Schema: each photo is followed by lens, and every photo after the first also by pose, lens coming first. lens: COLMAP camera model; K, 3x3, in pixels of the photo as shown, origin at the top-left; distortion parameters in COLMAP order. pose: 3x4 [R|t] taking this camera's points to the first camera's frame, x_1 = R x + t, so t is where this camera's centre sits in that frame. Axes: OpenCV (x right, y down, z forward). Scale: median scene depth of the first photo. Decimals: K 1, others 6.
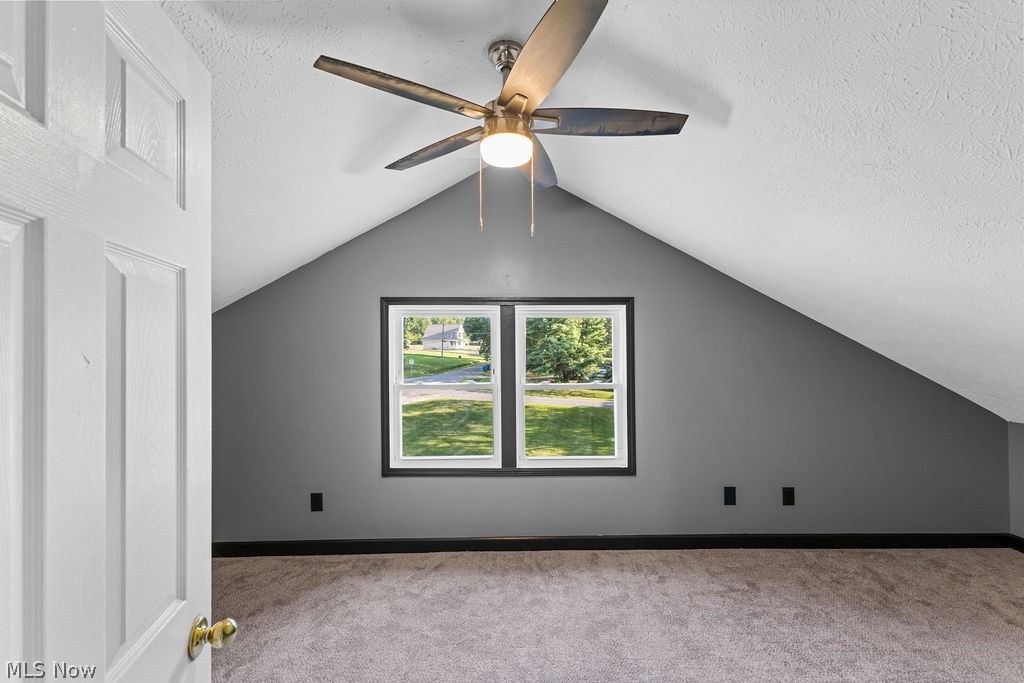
lens RADIAL K [[440.9, 0, 508.4], [0, 440.9, 340.8], [0, 0, 1]] dist [0.009952, -0.000999]
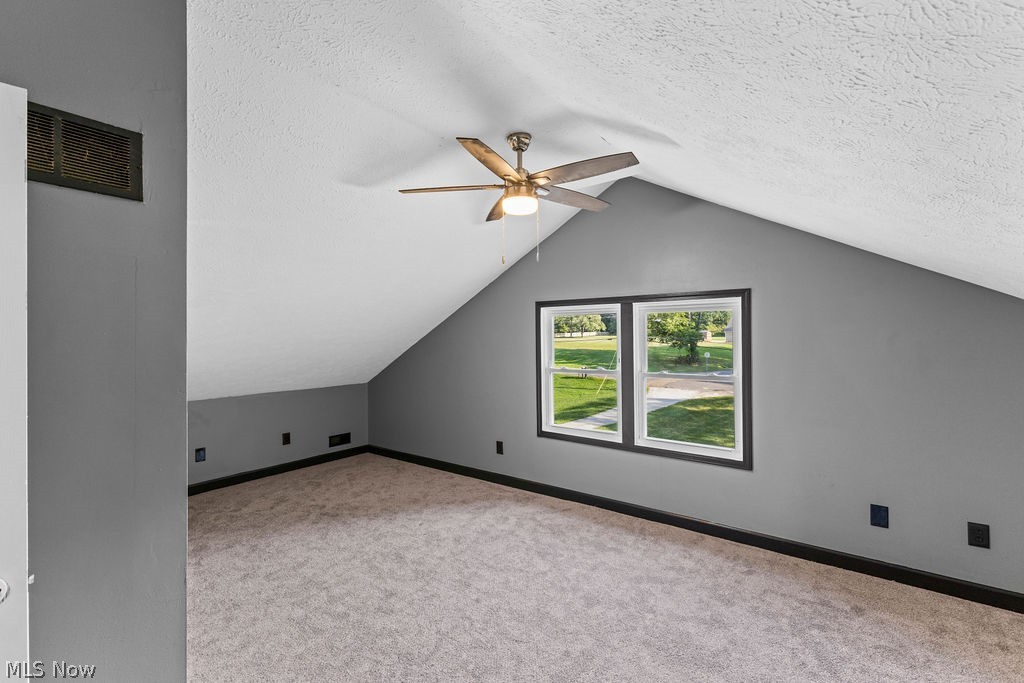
lens RADIAL K [[440.9, 0, 508.4], [0, 440.9, 340.8], [0, 0, 1]] dist [0.009952, -0.000999]
pose [[0.786185, 0.002992, -0.617984, 0.471273], [0.008089, 0.999853, 0.015133, -0.002290], [0.617939, -0.016896, 0.786045, -0.100168]]
